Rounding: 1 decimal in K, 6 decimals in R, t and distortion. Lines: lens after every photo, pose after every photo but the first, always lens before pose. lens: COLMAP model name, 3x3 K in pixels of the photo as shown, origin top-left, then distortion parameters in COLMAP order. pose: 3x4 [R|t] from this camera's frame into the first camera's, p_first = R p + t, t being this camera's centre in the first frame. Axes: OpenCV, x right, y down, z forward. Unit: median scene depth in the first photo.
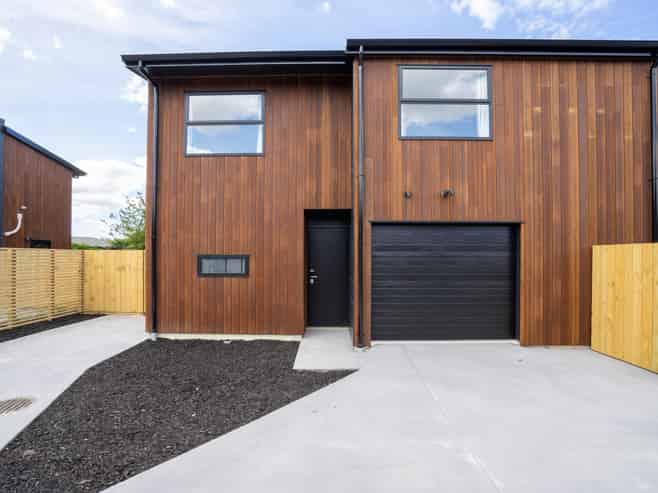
lens RADIAL K [[309.8, 0, 329.0], [0, 309.8, 246.5], [0, 0, 1]] dist [-0.019141, 0.000092]
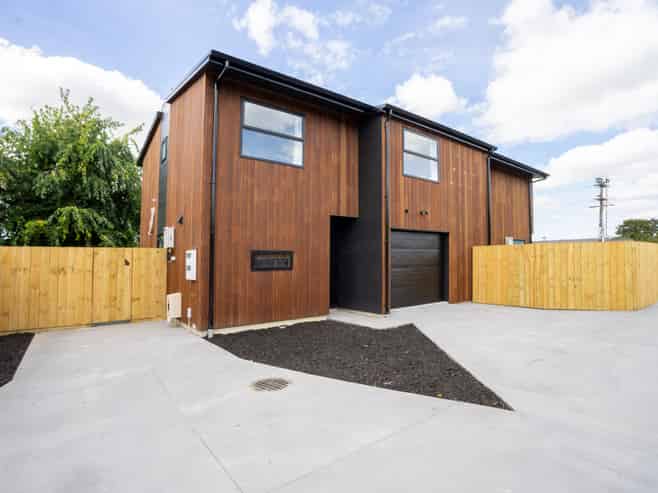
lens RADIAL K [[309.8, 0, 329.0], [0, 309.8, 246.5], [0, 0, 1]] dist [-0.019141, 0.000092]
pose [[0.820630, 0.015645, 0.571246, -0.881318], [-0.002698, 0.999720, -0.023504, 0.040170], [-0.571454, 0.017746, 0.820442, -0.037346]]
